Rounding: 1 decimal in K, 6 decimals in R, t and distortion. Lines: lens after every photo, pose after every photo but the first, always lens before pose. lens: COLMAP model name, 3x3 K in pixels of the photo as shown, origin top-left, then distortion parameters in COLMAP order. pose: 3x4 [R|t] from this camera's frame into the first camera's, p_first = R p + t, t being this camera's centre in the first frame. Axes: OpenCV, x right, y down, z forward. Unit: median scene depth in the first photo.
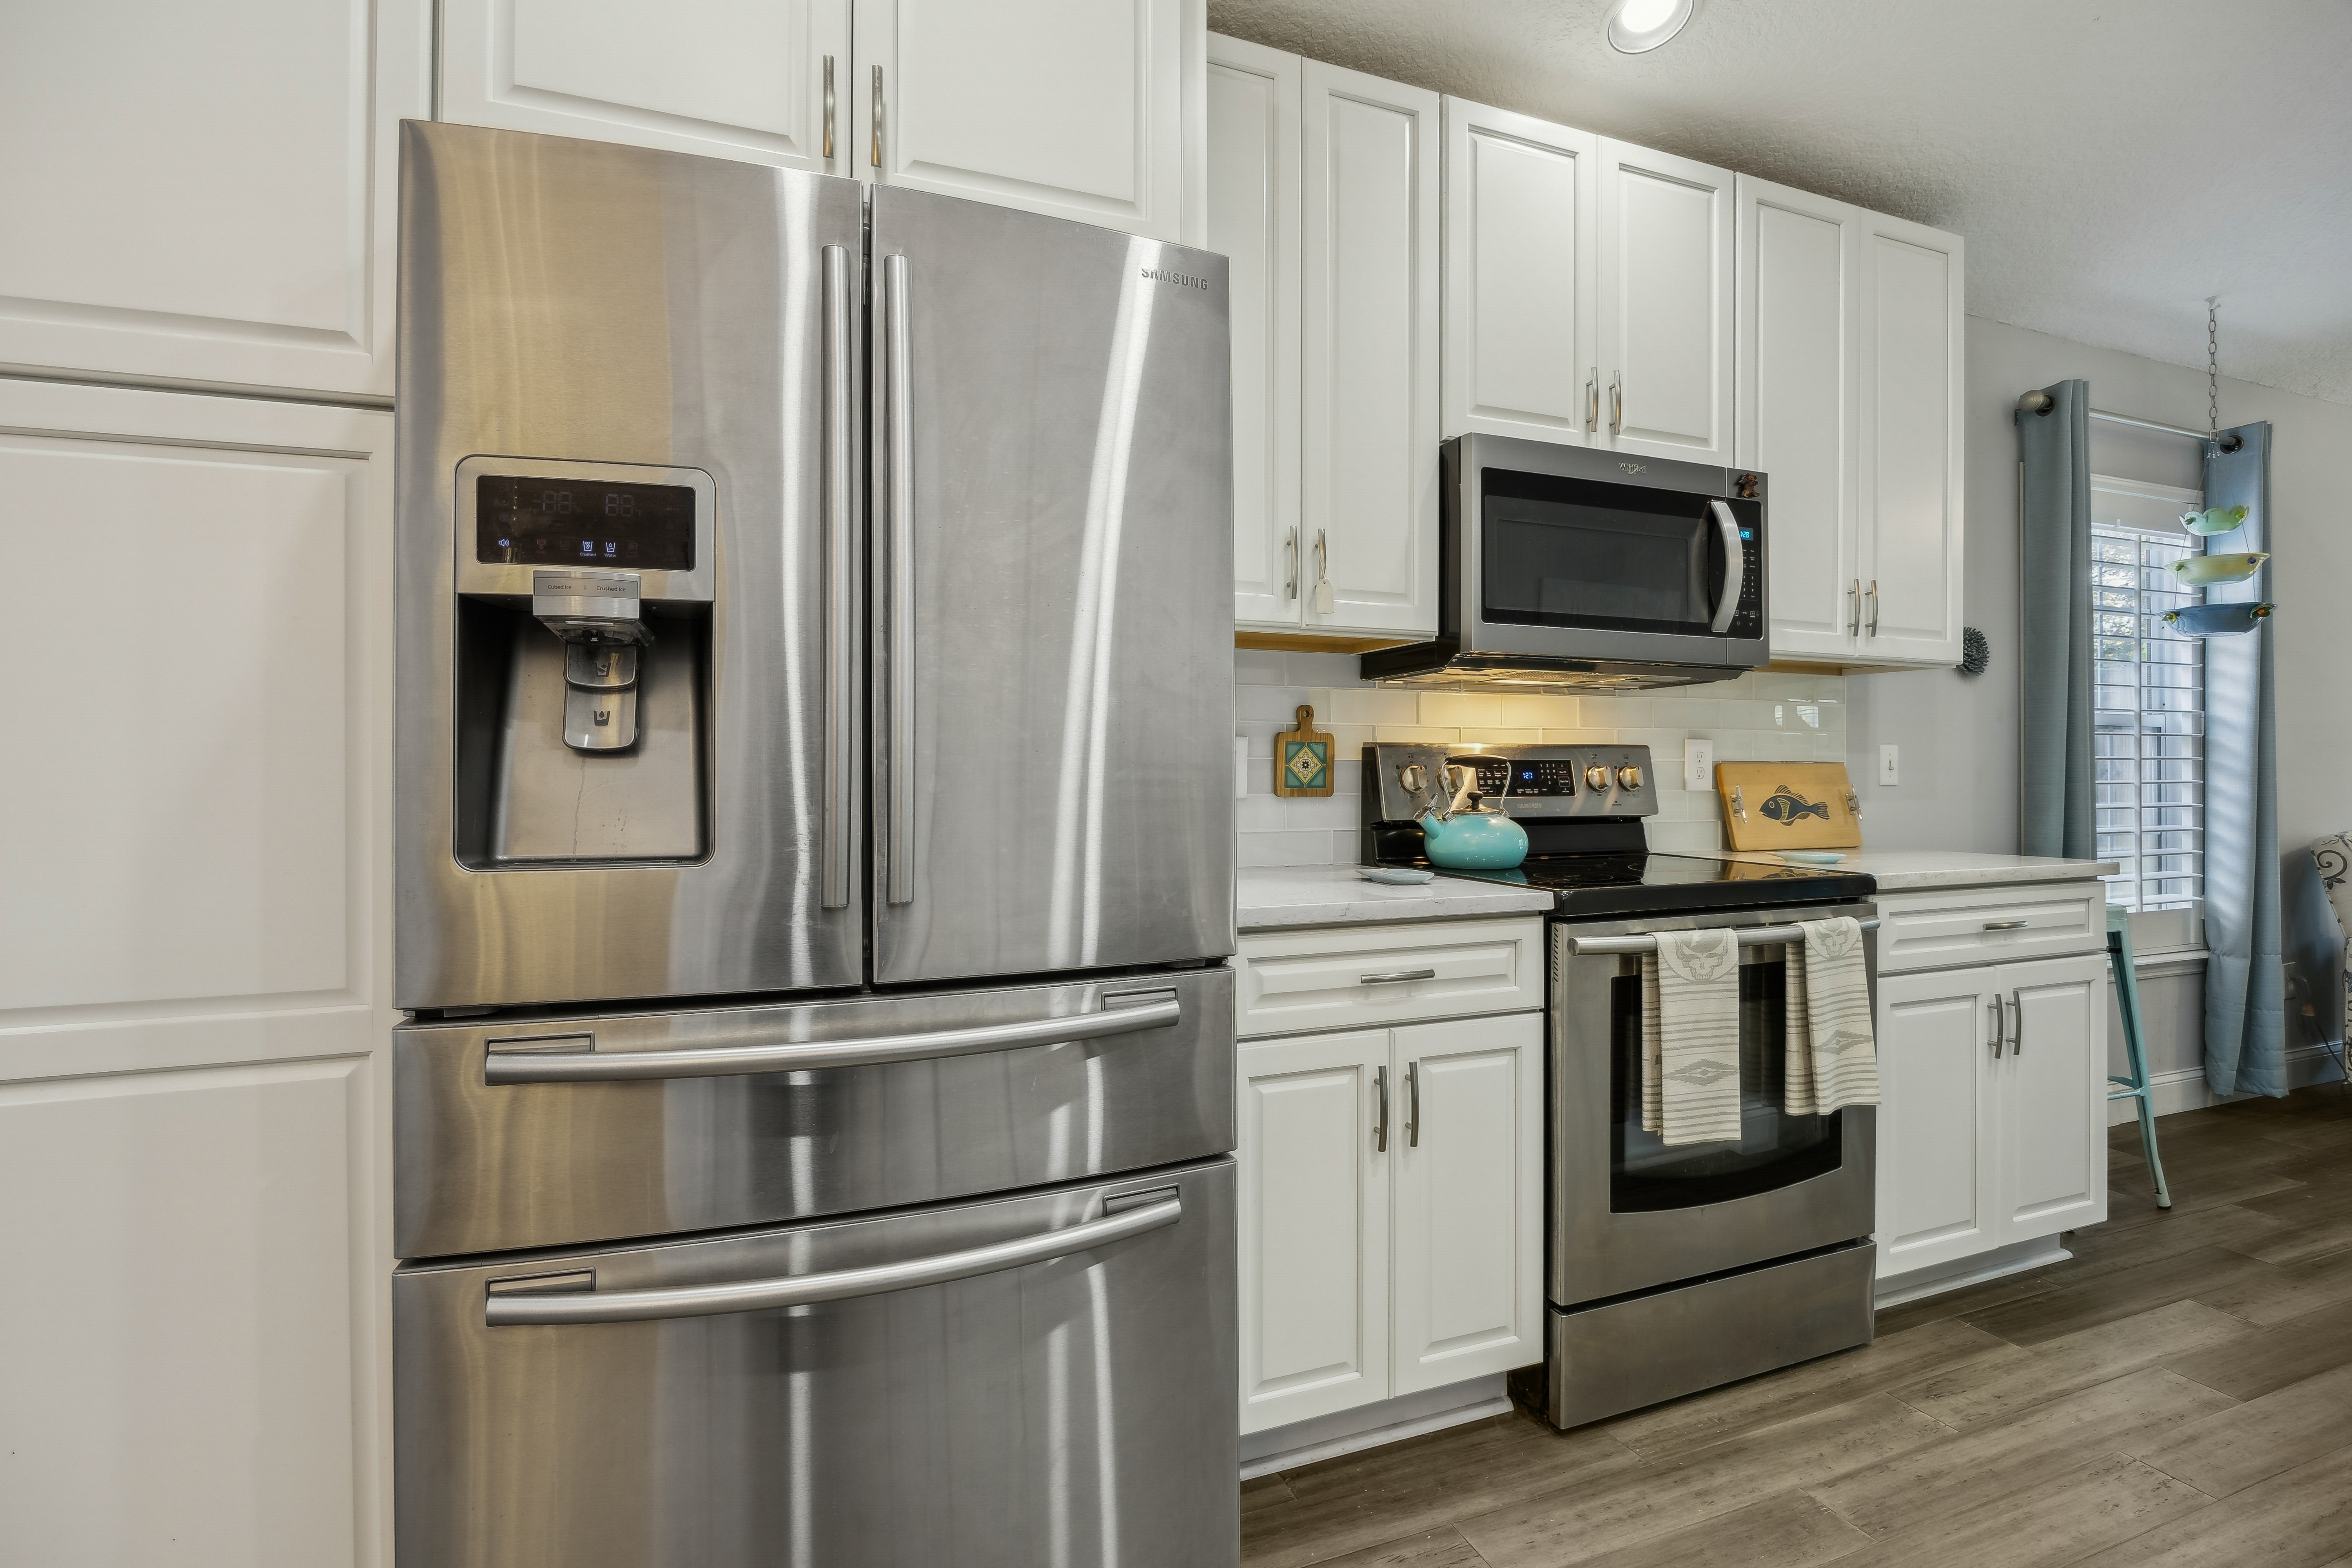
lens RADIAL K [[1074.4, 0, 1171.0], [0, 1074.4, 774.7], [0, 0, 1]] dist [-0.003759, -0.001326]
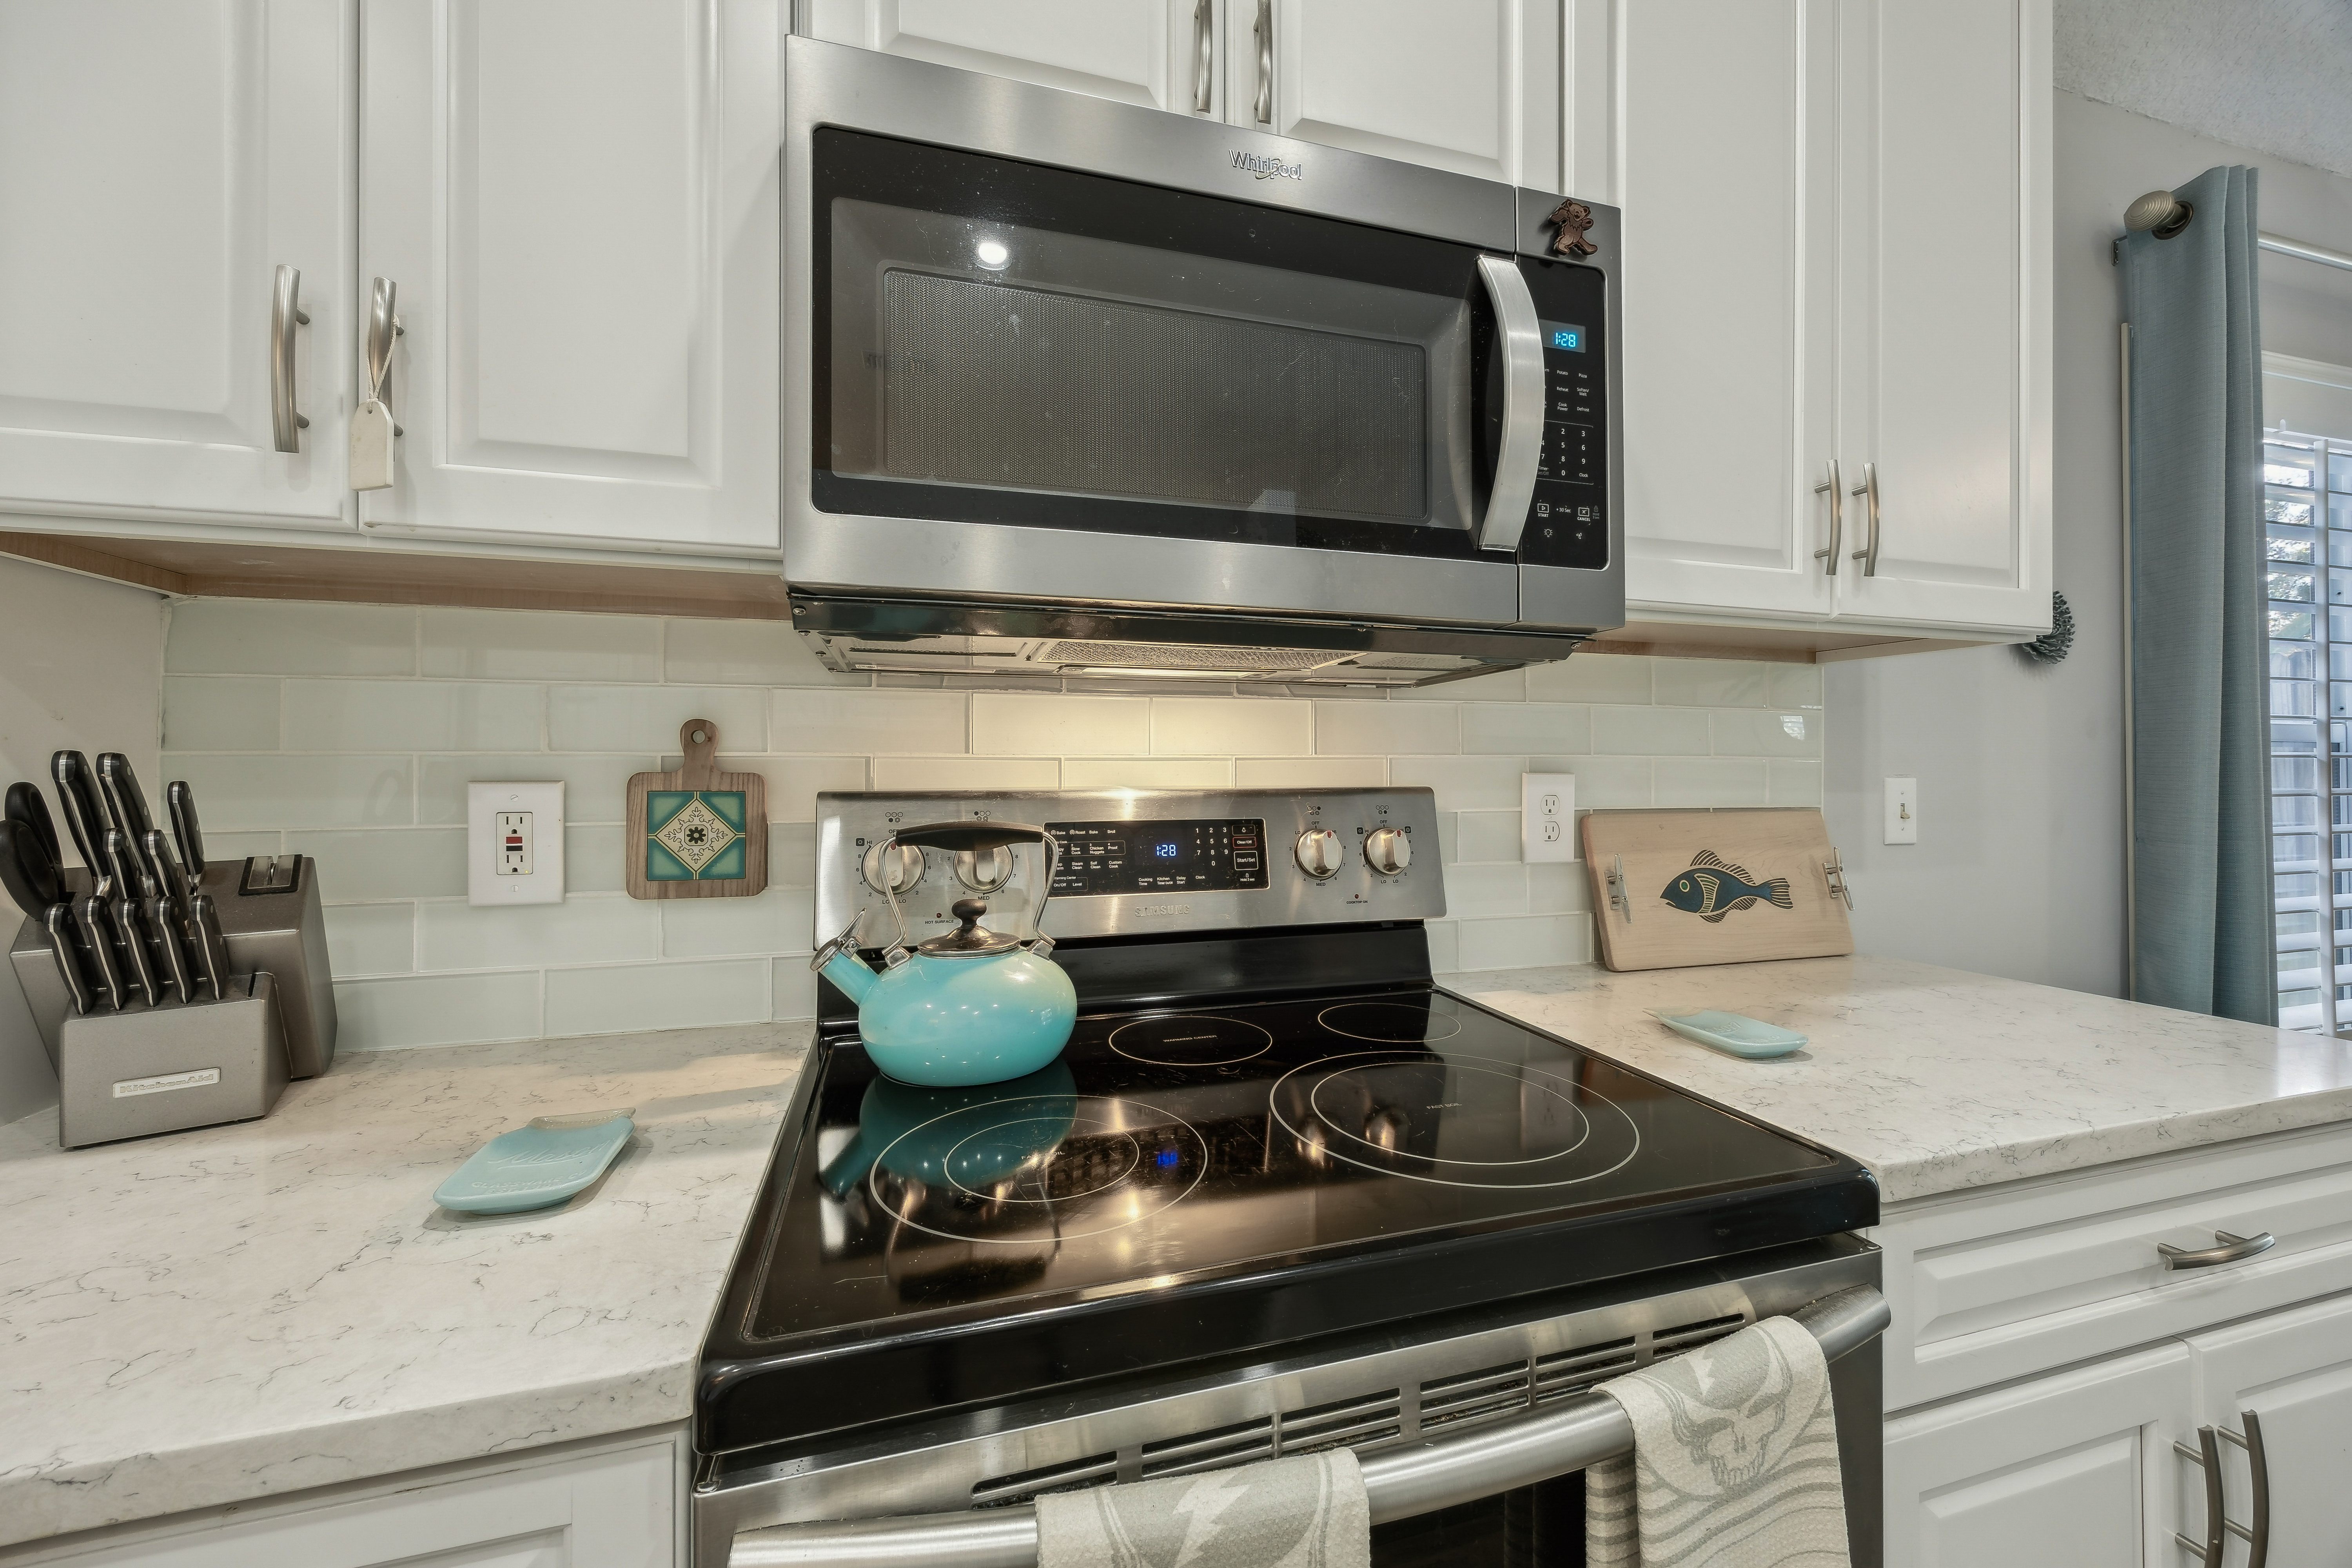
lens RADIAL K [[913.8, 0, 1166.9], [0, 913.8, 769.5], [0, 0, 1]] dist [0.004538, 0.000421]
pose [[0.996731, -0.001671, -0.080780, 0.375676], [0.001051, 0.999970, -0.007714, -0.036011], [0.080791, 0.007604, 0.996702, 0.567398]]
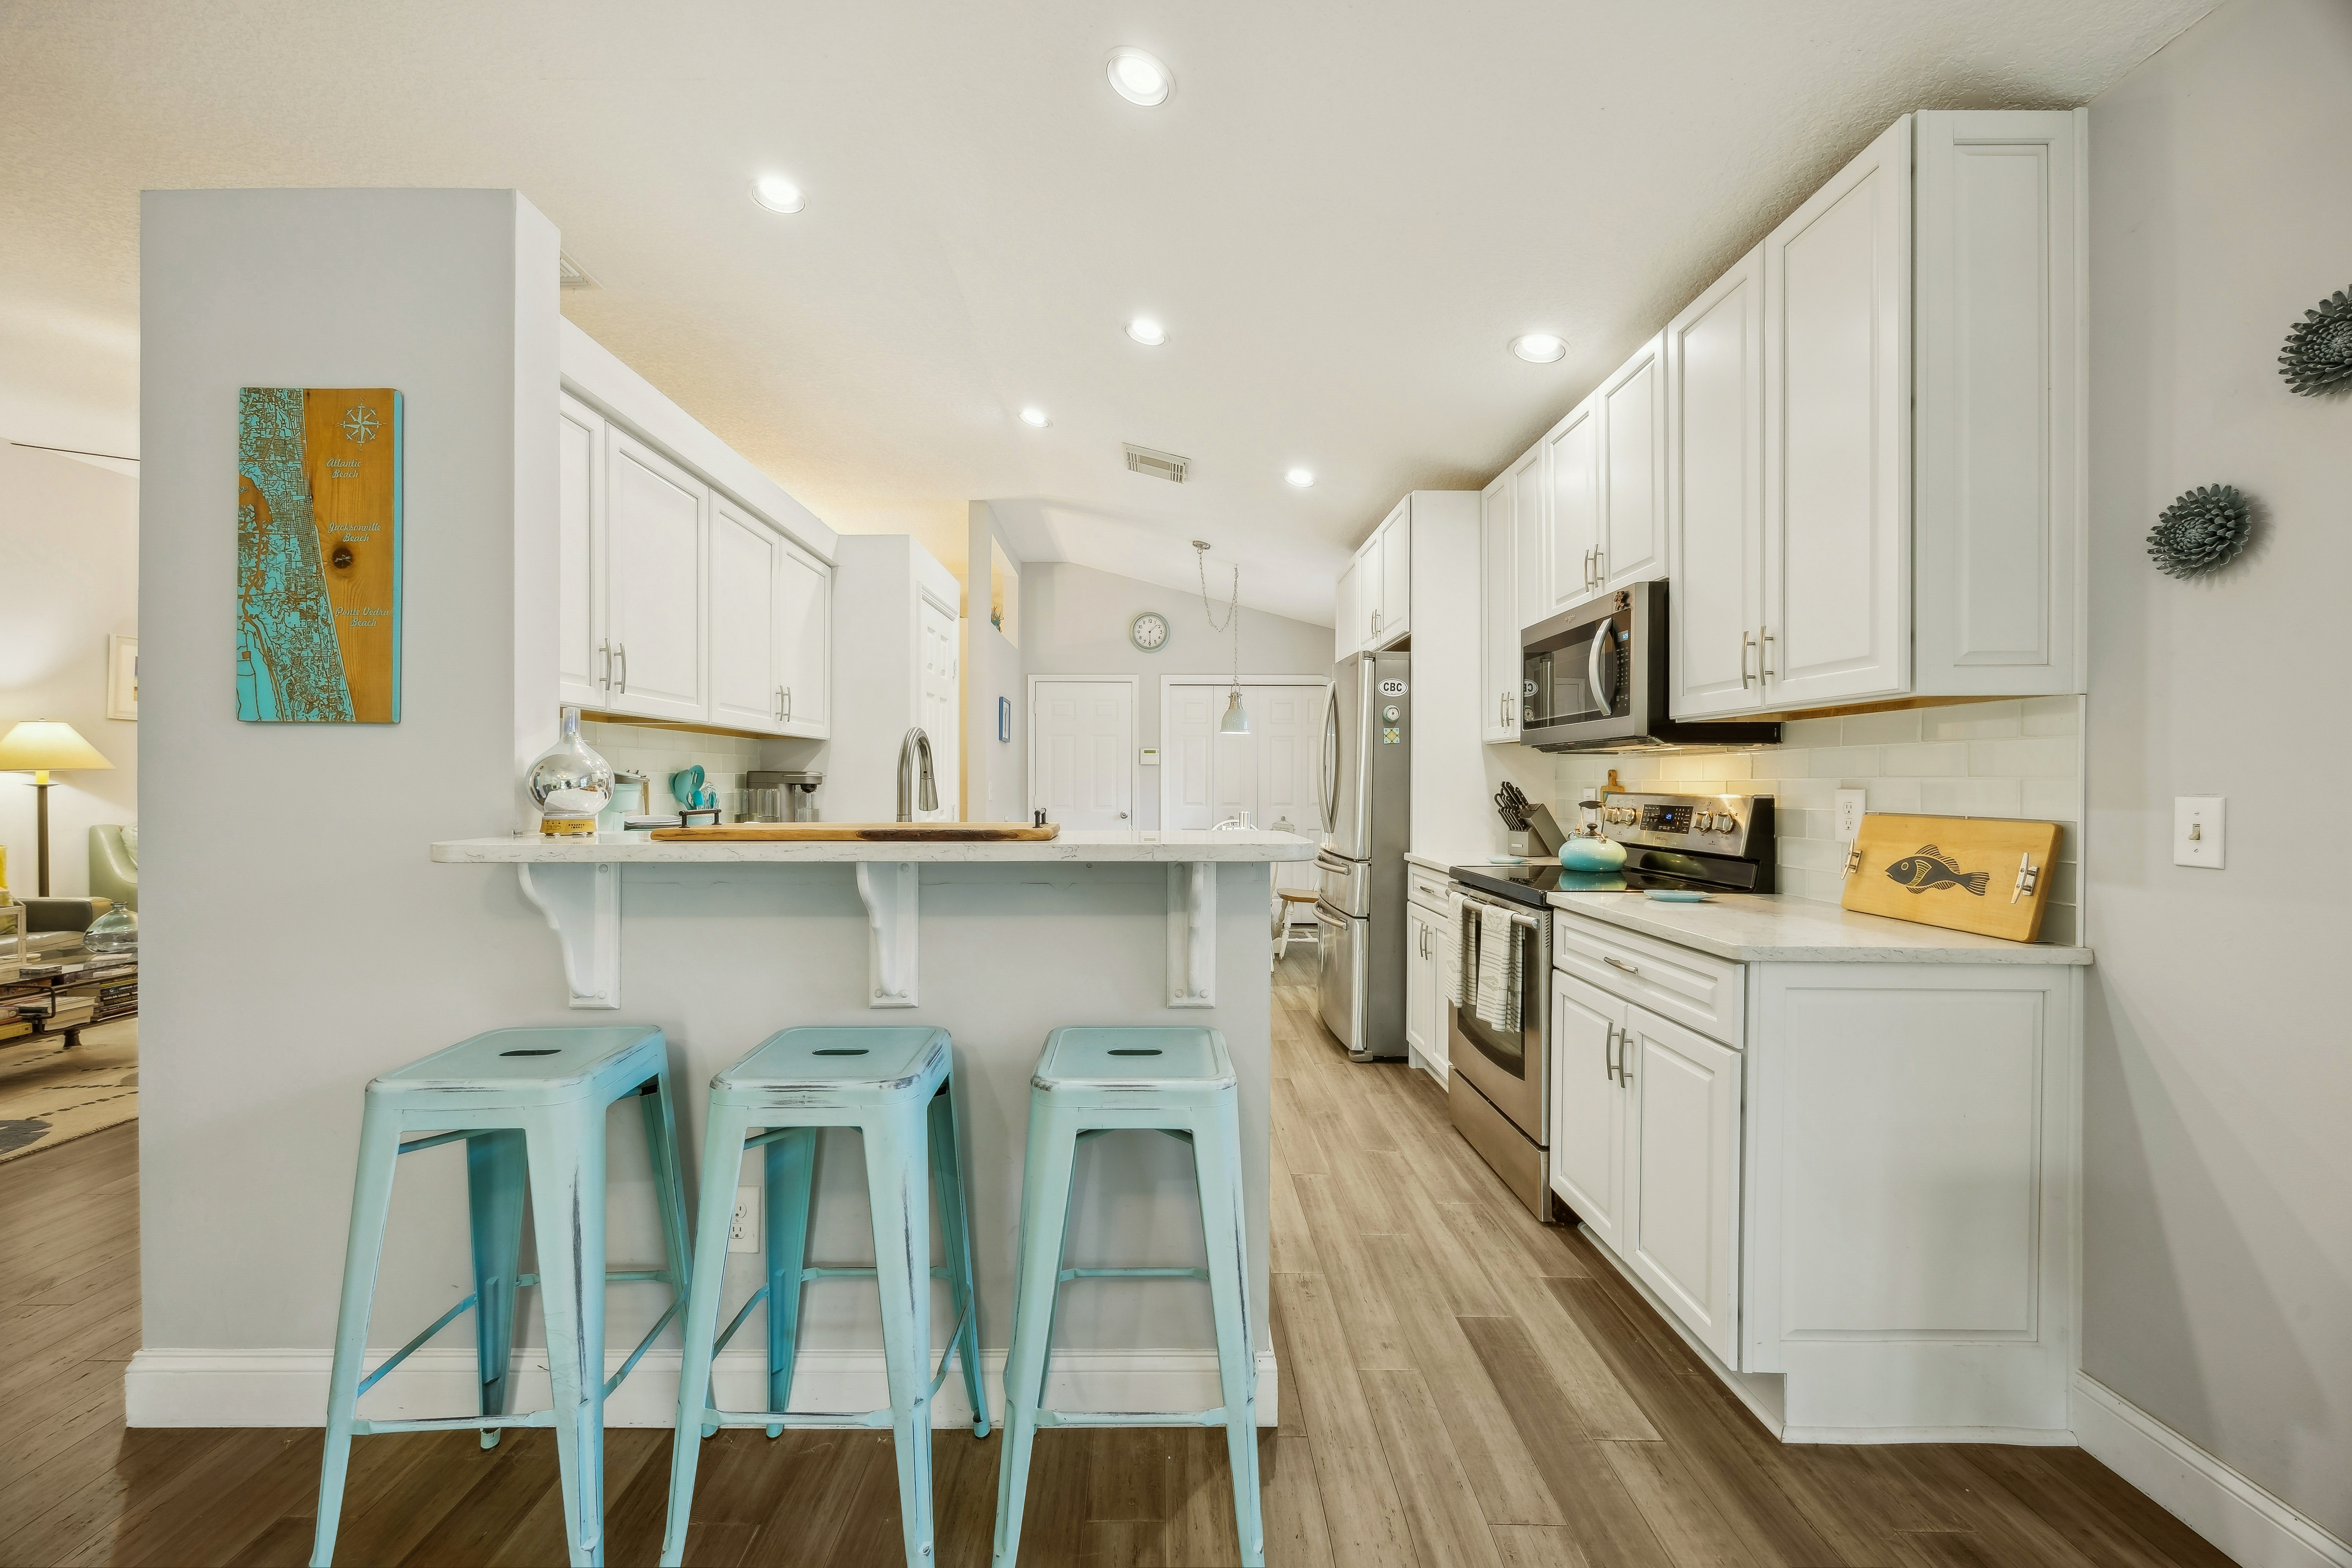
lens RADIAL K [[890.5, 0, 1176.9], [0, 890.5, 795.9], [0, 0, 1]] dist [-0.000014, 0.000087]
pose [[-0.338734, 0.014239, -0.940774, 1.648982], [-0.006016, 0.999832, 0.017298, -0.042238], [0.940863, 0.011519, -0.338591, 0.809847]]
